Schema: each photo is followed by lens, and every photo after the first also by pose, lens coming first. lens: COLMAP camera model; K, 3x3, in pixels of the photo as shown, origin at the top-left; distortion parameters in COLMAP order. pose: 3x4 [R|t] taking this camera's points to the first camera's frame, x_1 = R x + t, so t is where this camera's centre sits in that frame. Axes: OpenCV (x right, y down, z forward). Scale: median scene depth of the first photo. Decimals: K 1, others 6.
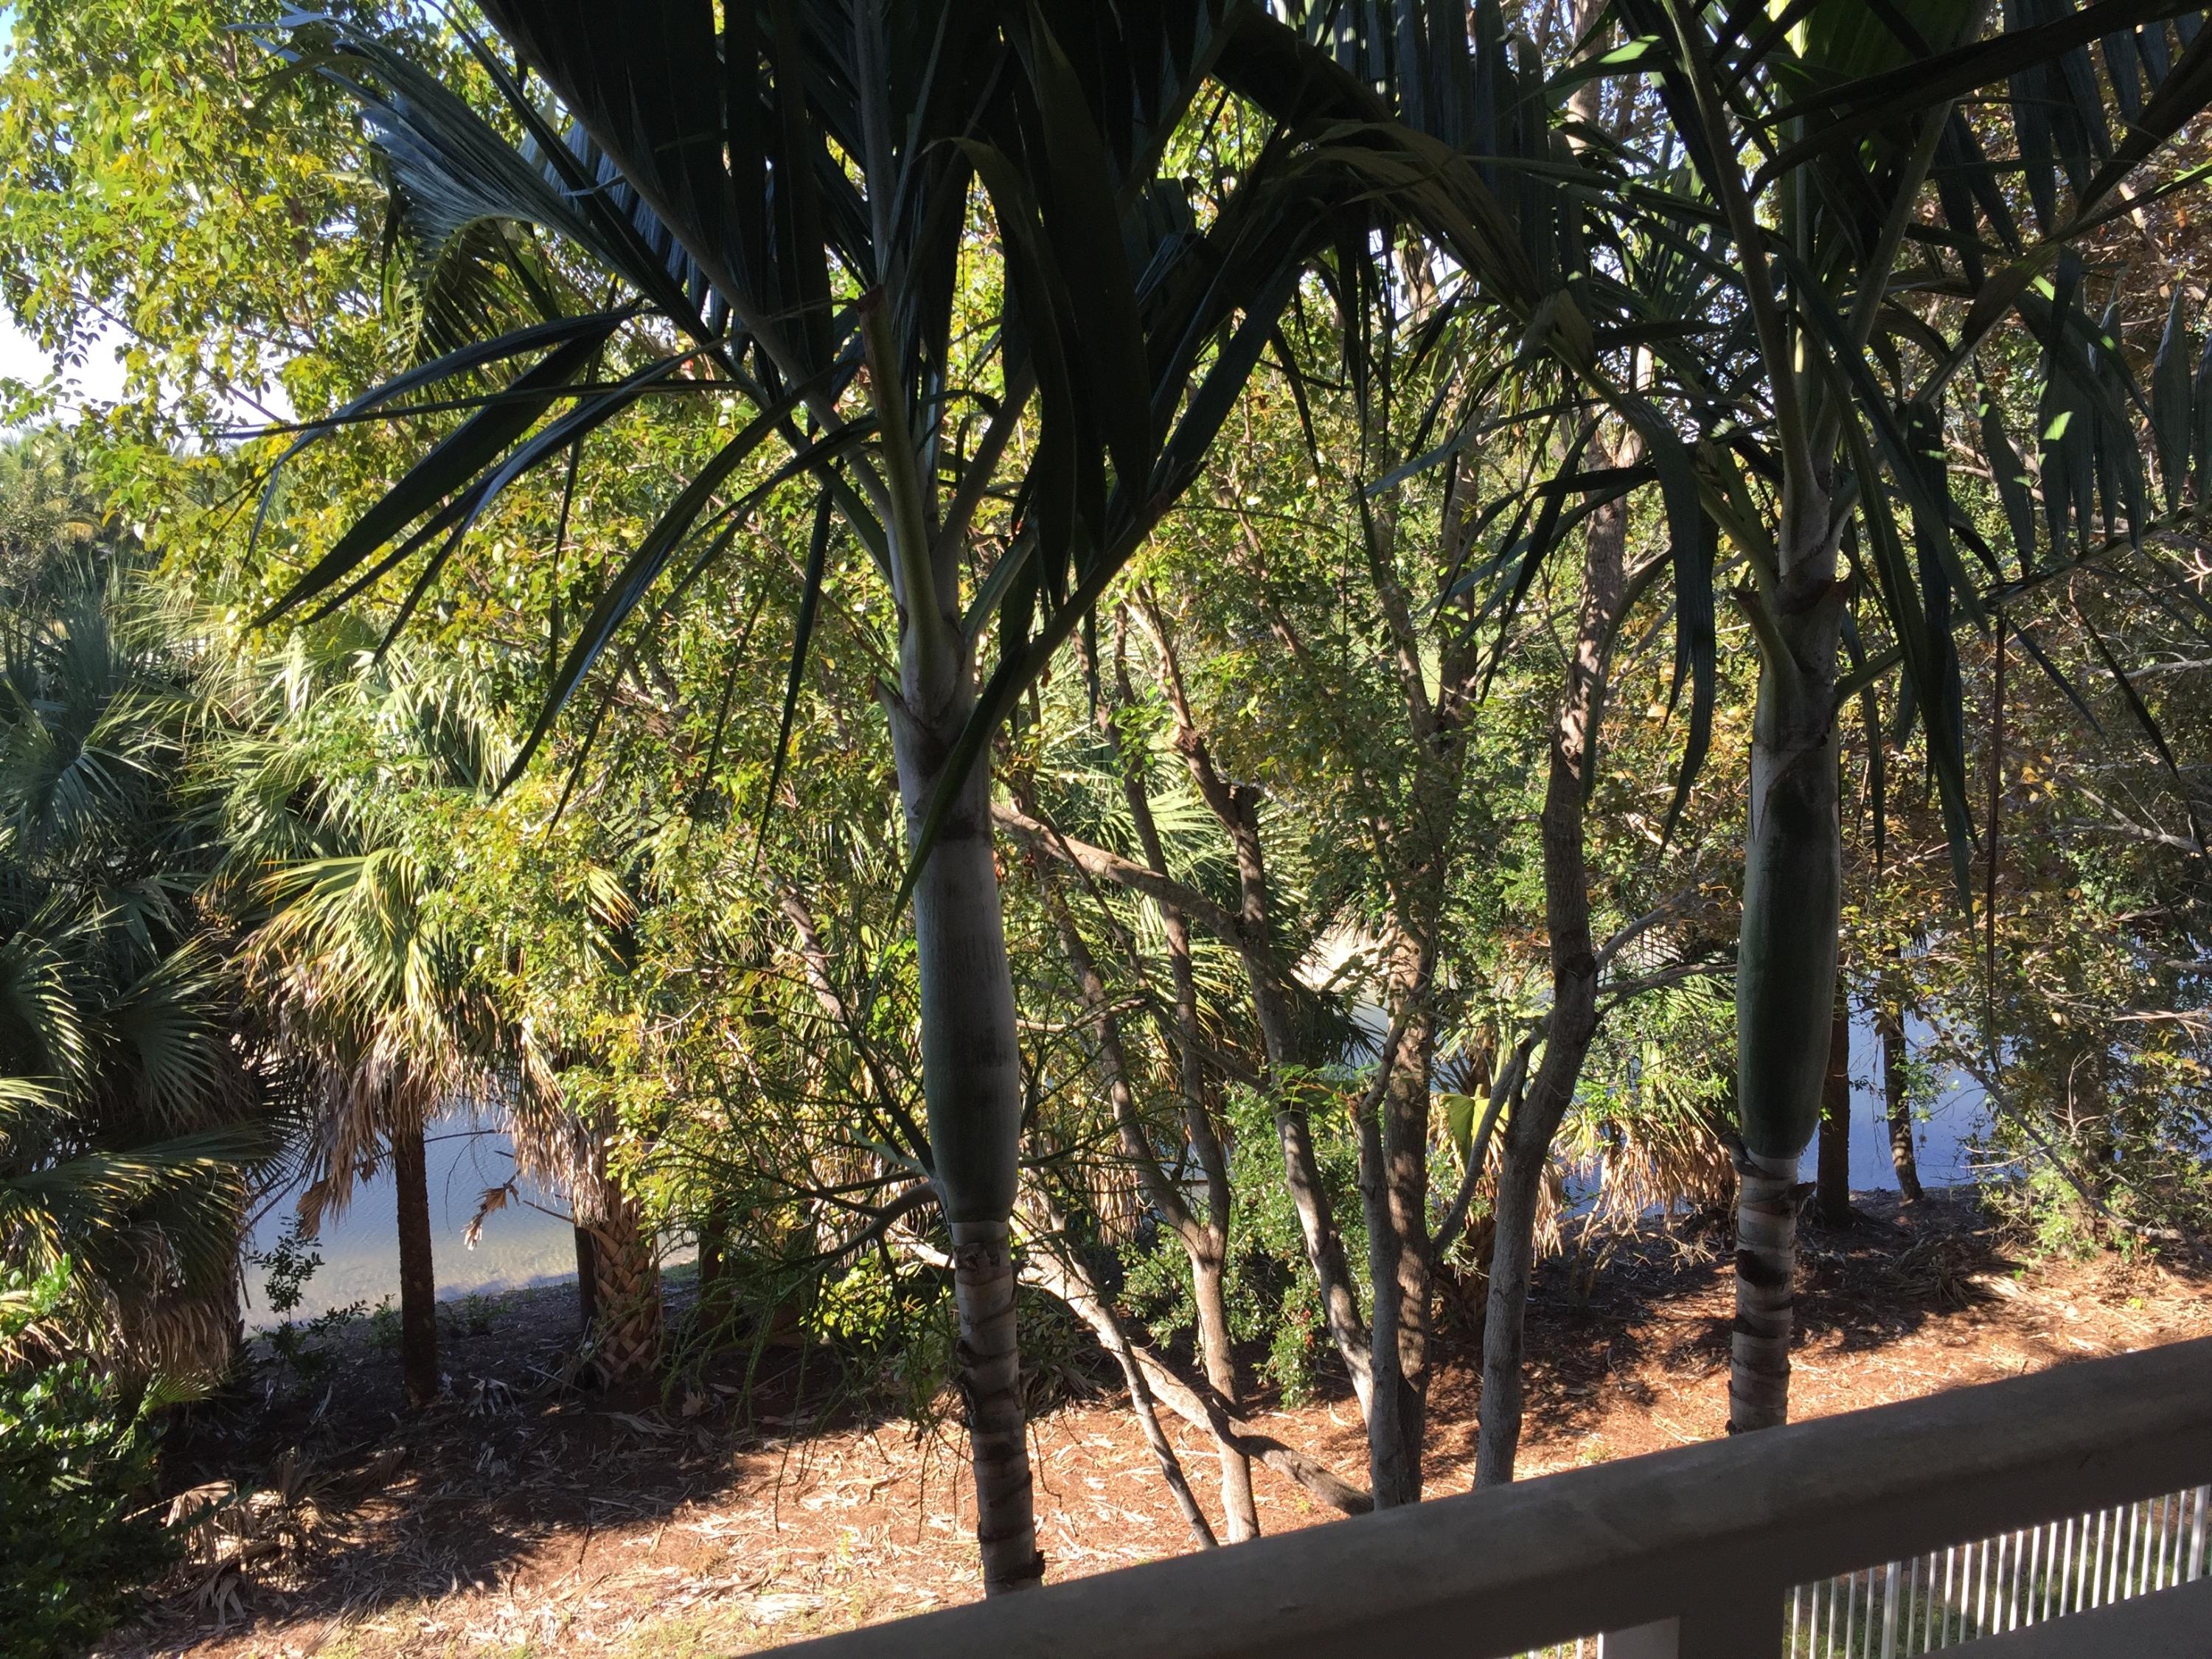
lens RADIAL K [[1893.5, 0, 1066.0], [0, 1893.5, 780.0], [0, 0, 1]] dist [0.074533, -0.081894]
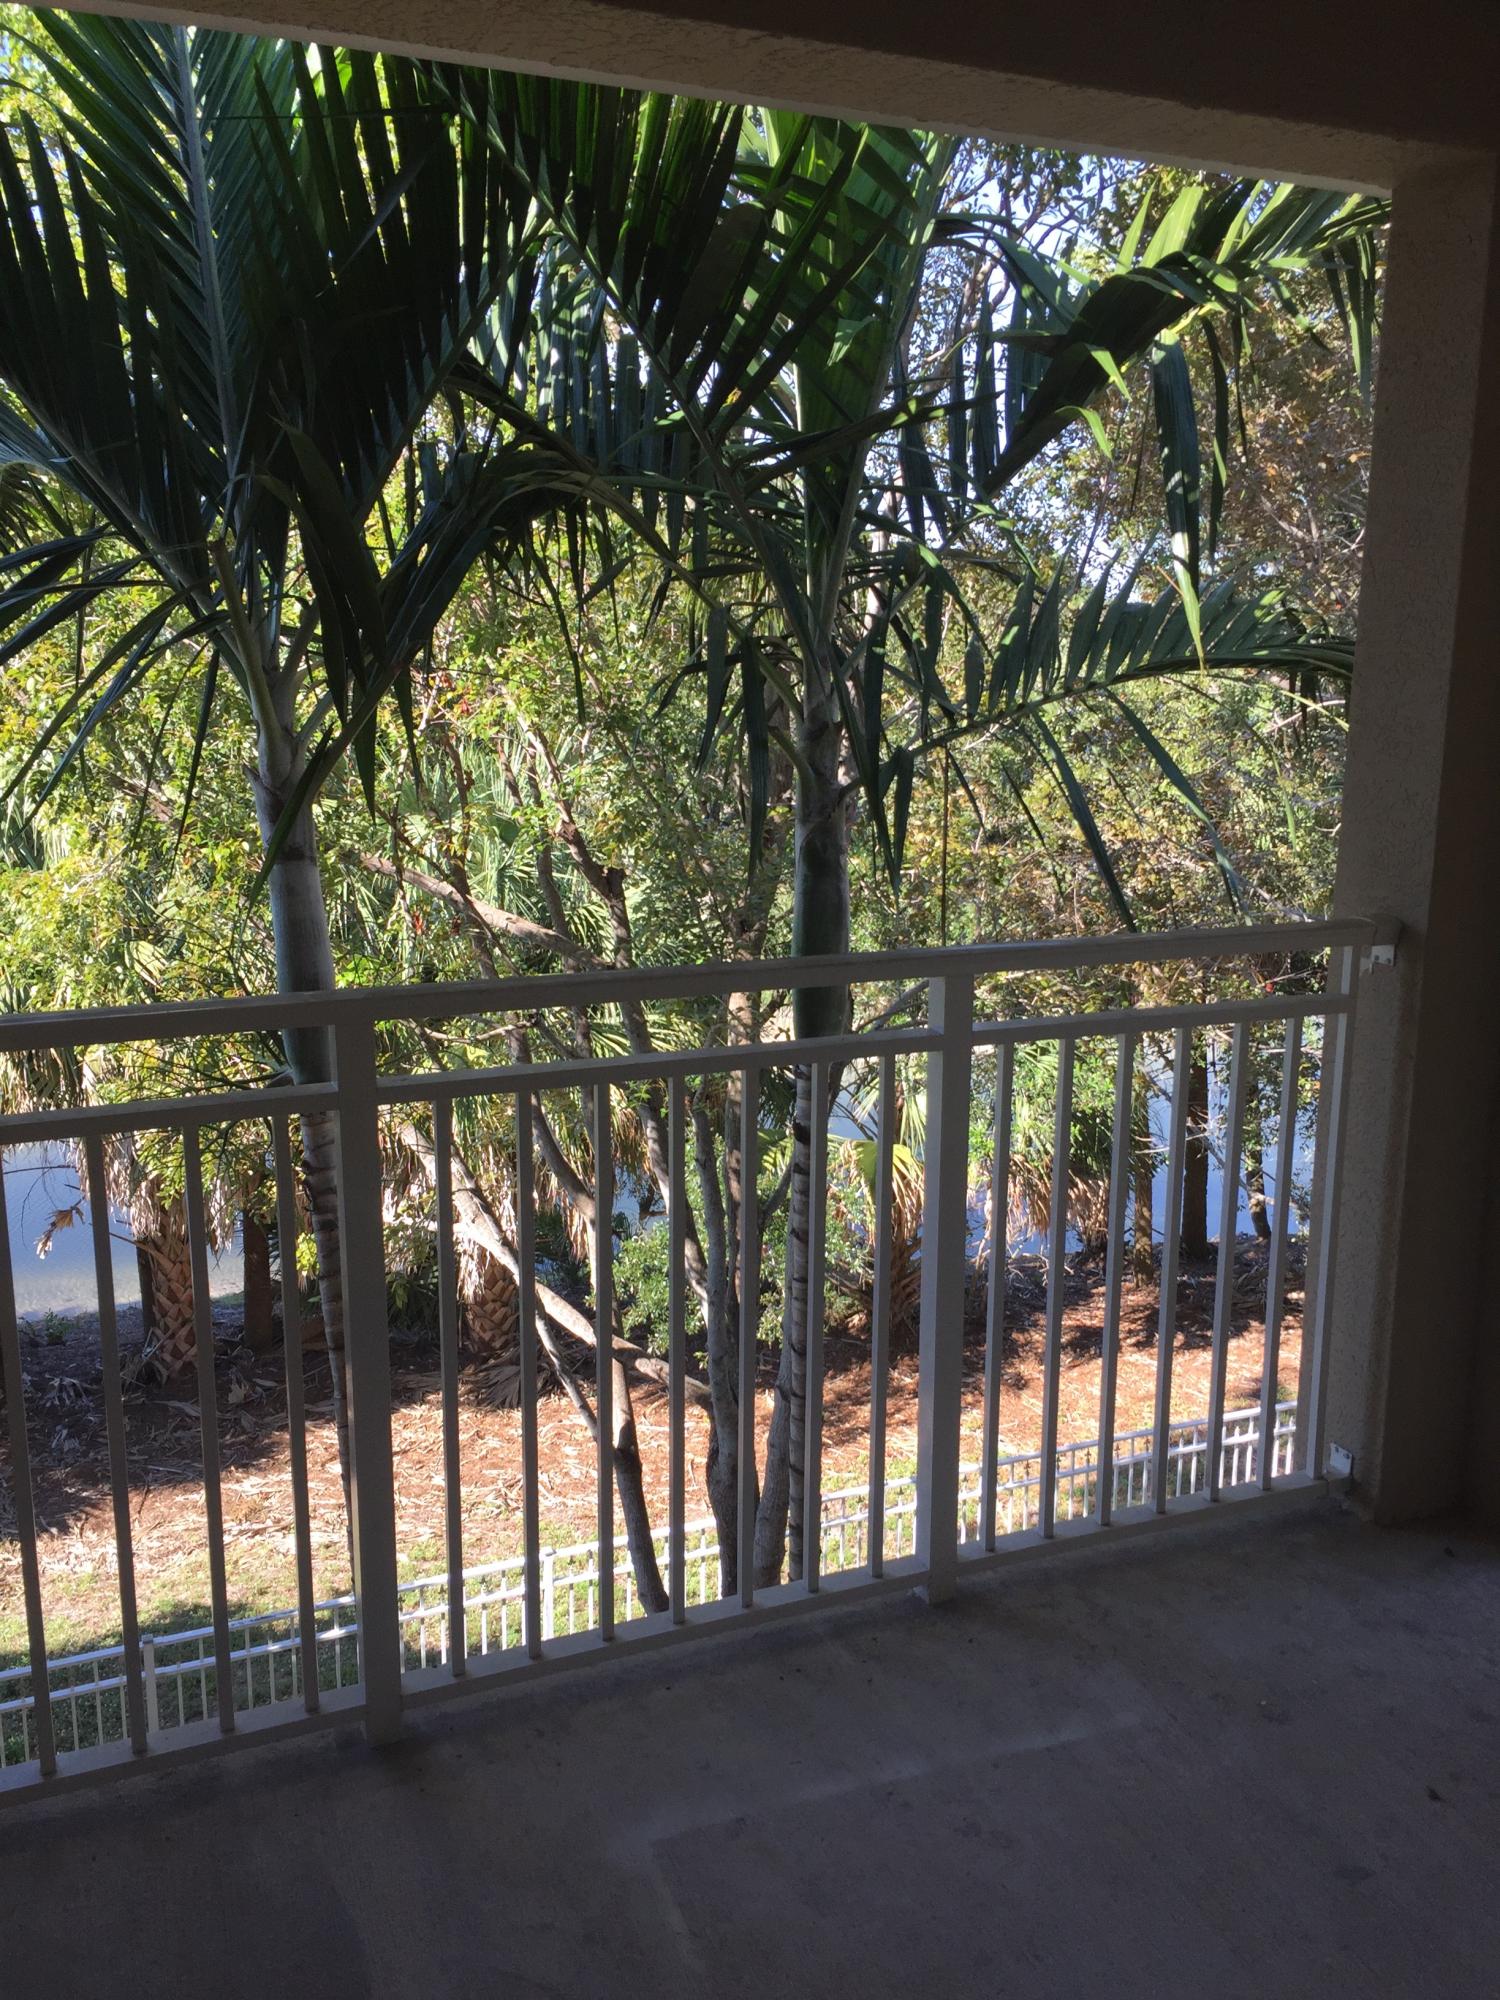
lens RADIAL K [[1712.0, 0, 747.8], [0, 1712.0, 1010.5], [0, 0, 1]] dist [0.074533, -0.081894]
pose [[0.996815, 0.010143, 0.079107, 0.043550], [-0.015321, 0.997759, 0.065130, 0.010953], [-0.078269, -0.066135, 0.994736, -0.109363]]
